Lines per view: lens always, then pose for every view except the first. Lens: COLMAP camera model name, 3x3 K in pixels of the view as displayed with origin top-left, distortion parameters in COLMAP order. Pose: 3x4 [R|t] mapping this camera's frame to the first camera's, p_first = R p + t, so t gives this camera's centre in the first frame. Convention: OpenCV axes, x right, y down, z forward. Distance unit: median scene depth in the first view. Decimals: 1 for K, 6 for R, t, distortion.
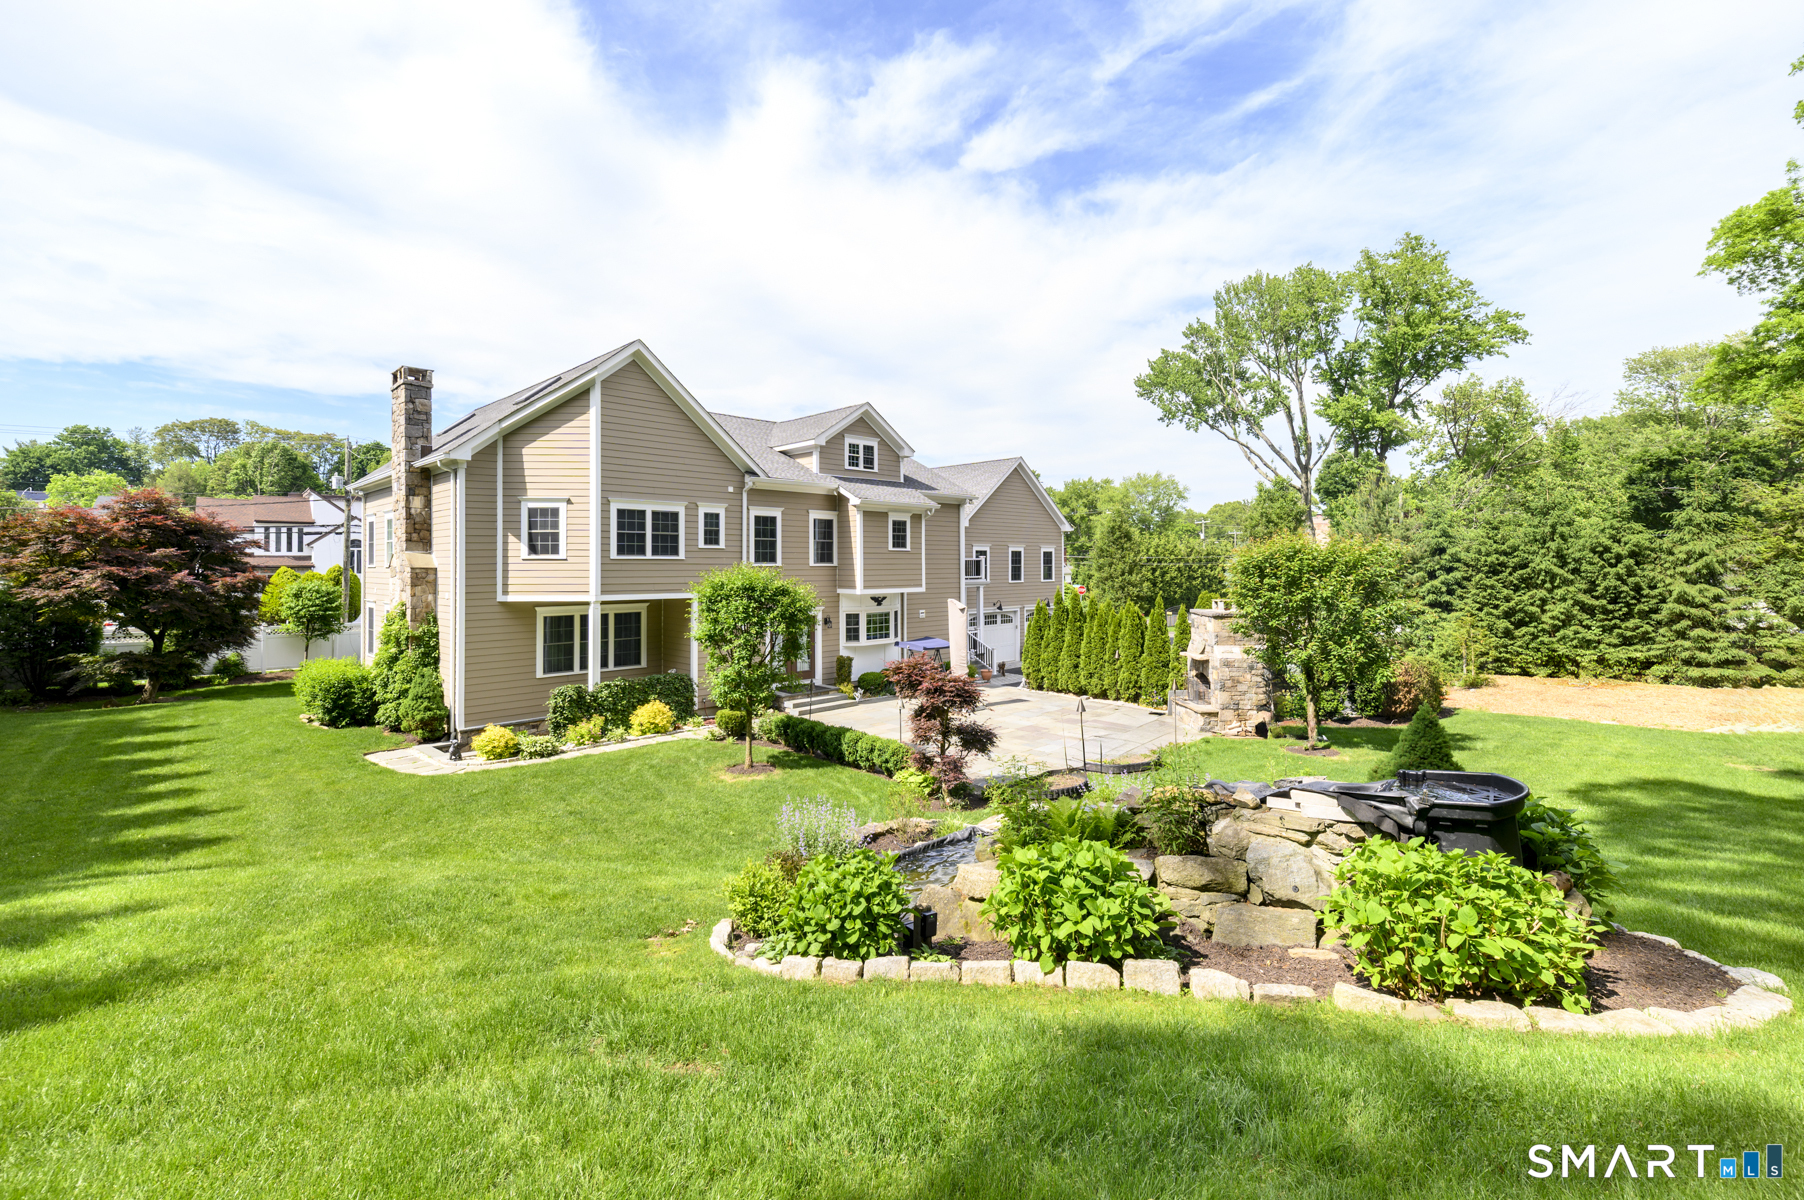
lens RADIAL K [[763.4, 0, 892.4], [0, 763.4, 594.0], [0, 0, 1]] dist [0.006528, 0.000412]
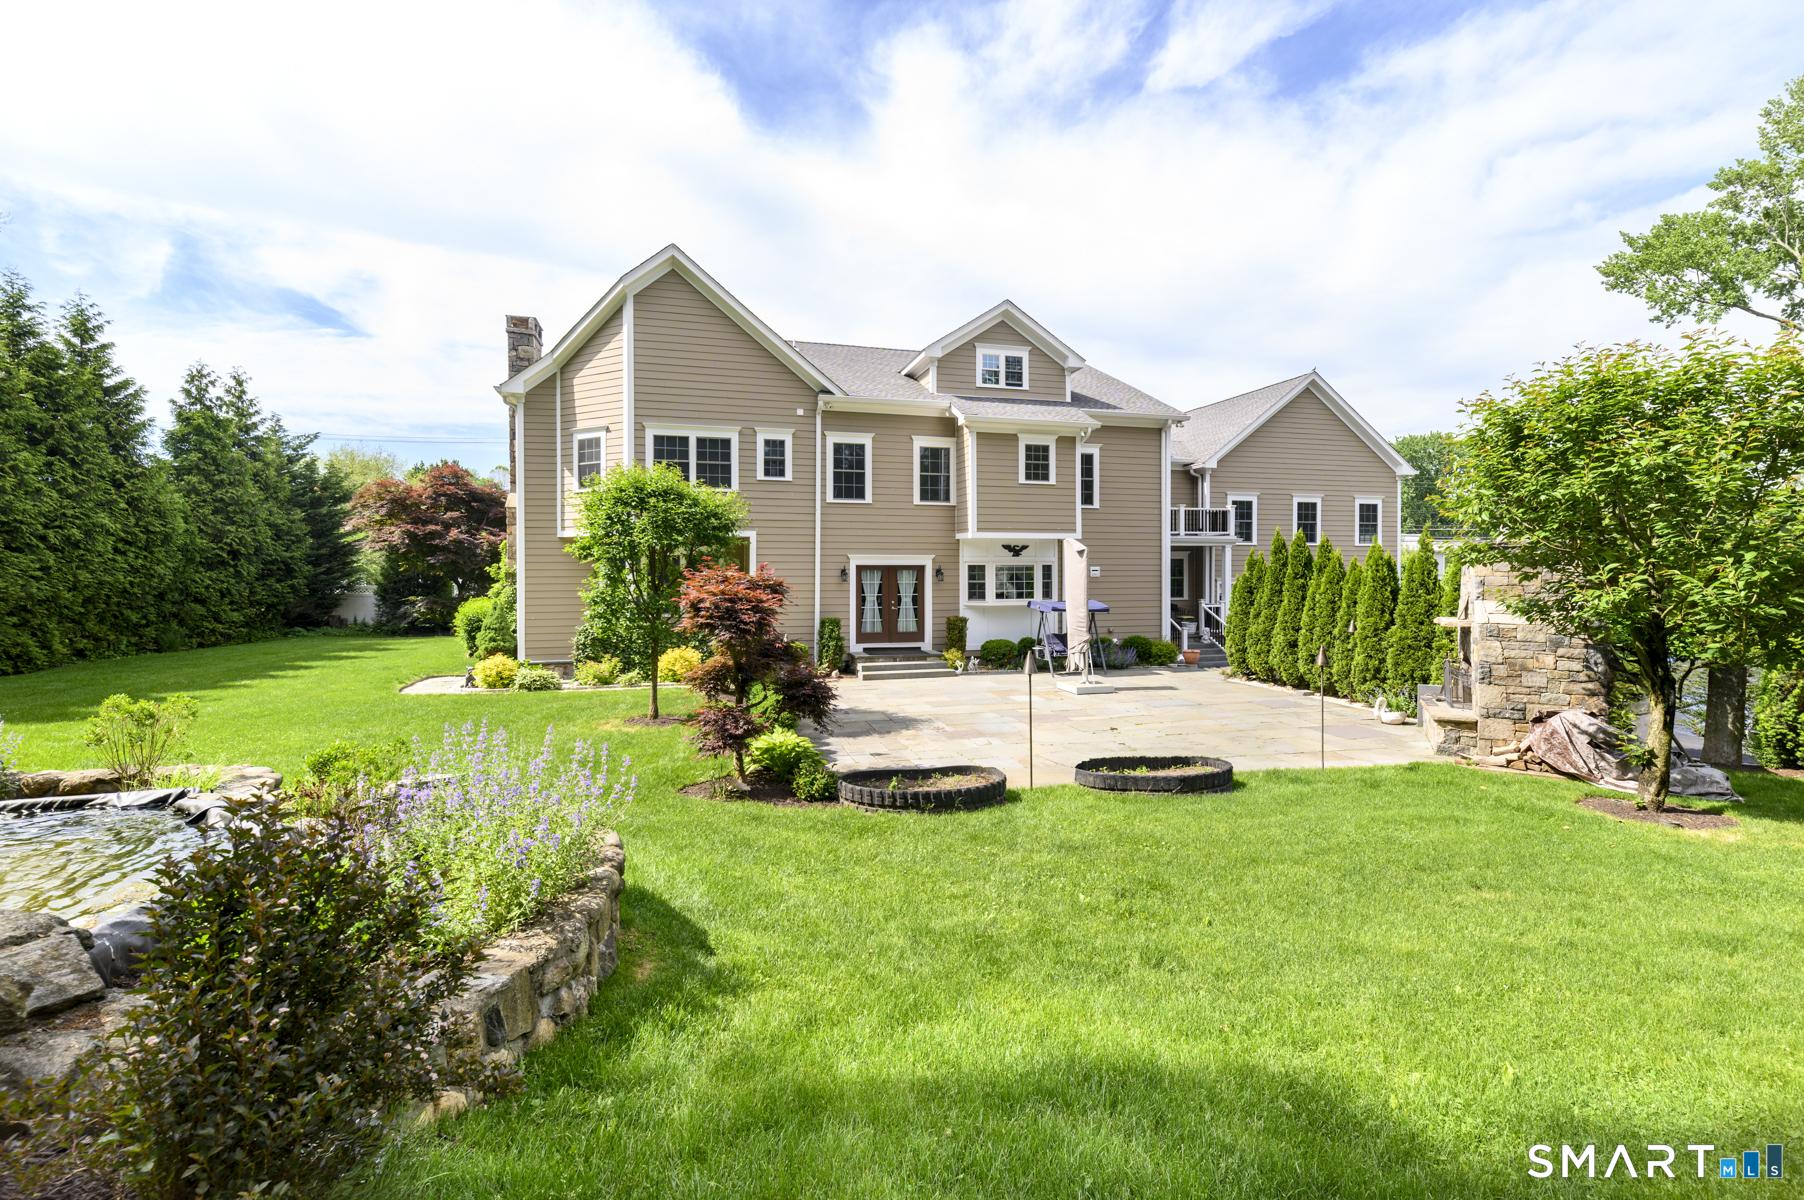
lens RADIAL K [[763.4, 0, 892.4], [0, 763.4, 594.0], [0, 0, 1]] dist [0.006528, 0.000412]
pose [[0.878015, 0.016497, -0.478348, 0.266534], [-0.016285, 0.999857, 0.004591, 0.056318], [0.478356, 0.003759, 0.878158, 0.265822]]
